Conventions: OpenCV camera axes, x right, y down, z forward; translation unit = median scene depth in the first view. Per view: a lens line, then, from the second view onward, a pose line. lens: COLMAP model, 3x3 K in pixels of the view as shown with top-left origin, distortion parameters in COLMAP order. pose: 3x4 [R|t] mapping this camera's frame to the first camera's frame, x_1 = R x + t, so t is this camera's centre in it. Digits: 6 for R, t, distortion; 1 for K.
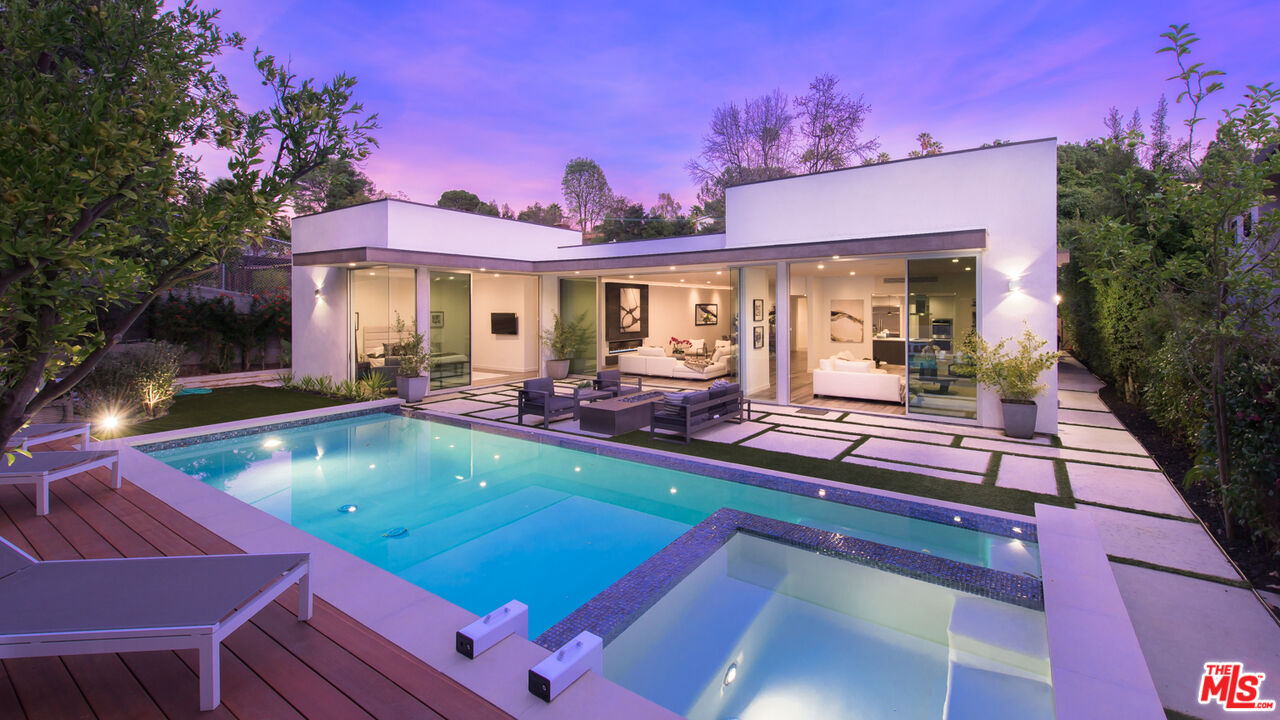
lens RADIAL K [[537.1, 0, 695.1], [0, 537.1, 310.7], [0, 0, 1]] dist [0.003396, -0.001393]
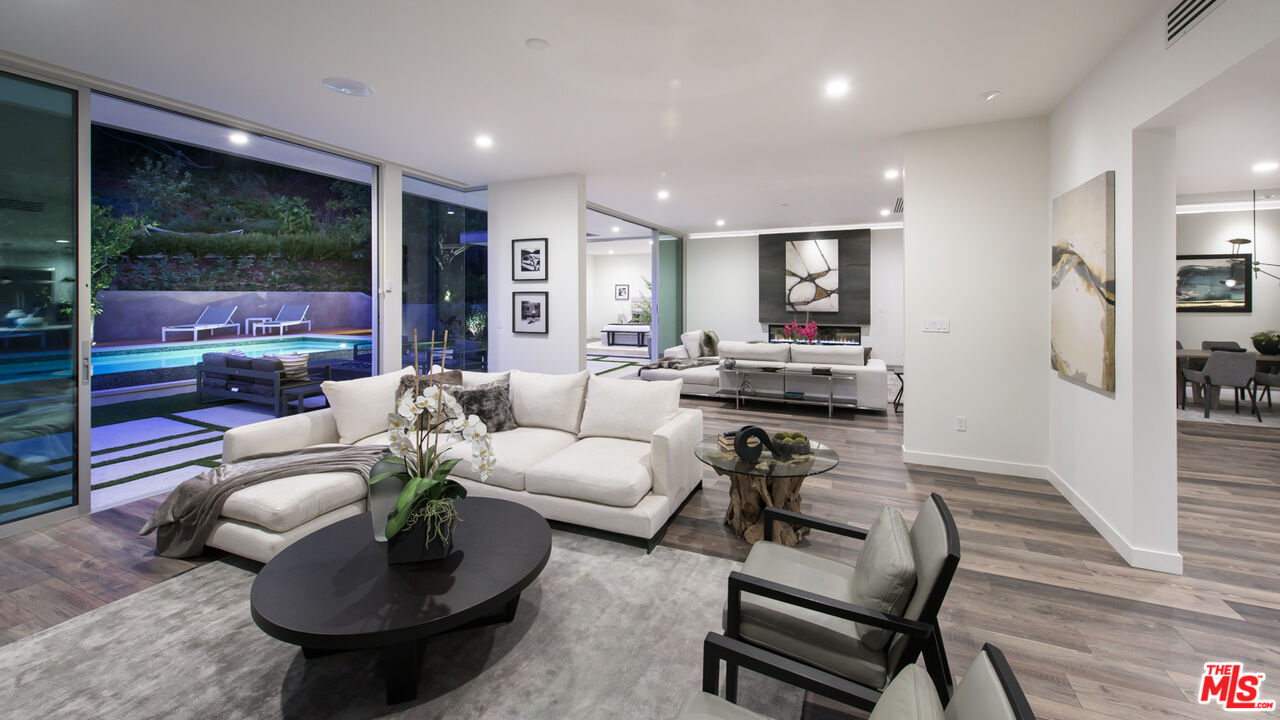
lens RADIAL K [[493.6, 0, 635.4], [0, 493.6, 309.5], [0, 0, 1]] dist [-0.004582, -0.000222]
pose [[0.125854, 0.028832, -0.991630, 0.625585], [-0.003487, 0.999584, 0.028621, 0.033472], [0.992043, -0.000145, 0.125902, 1.122991]]
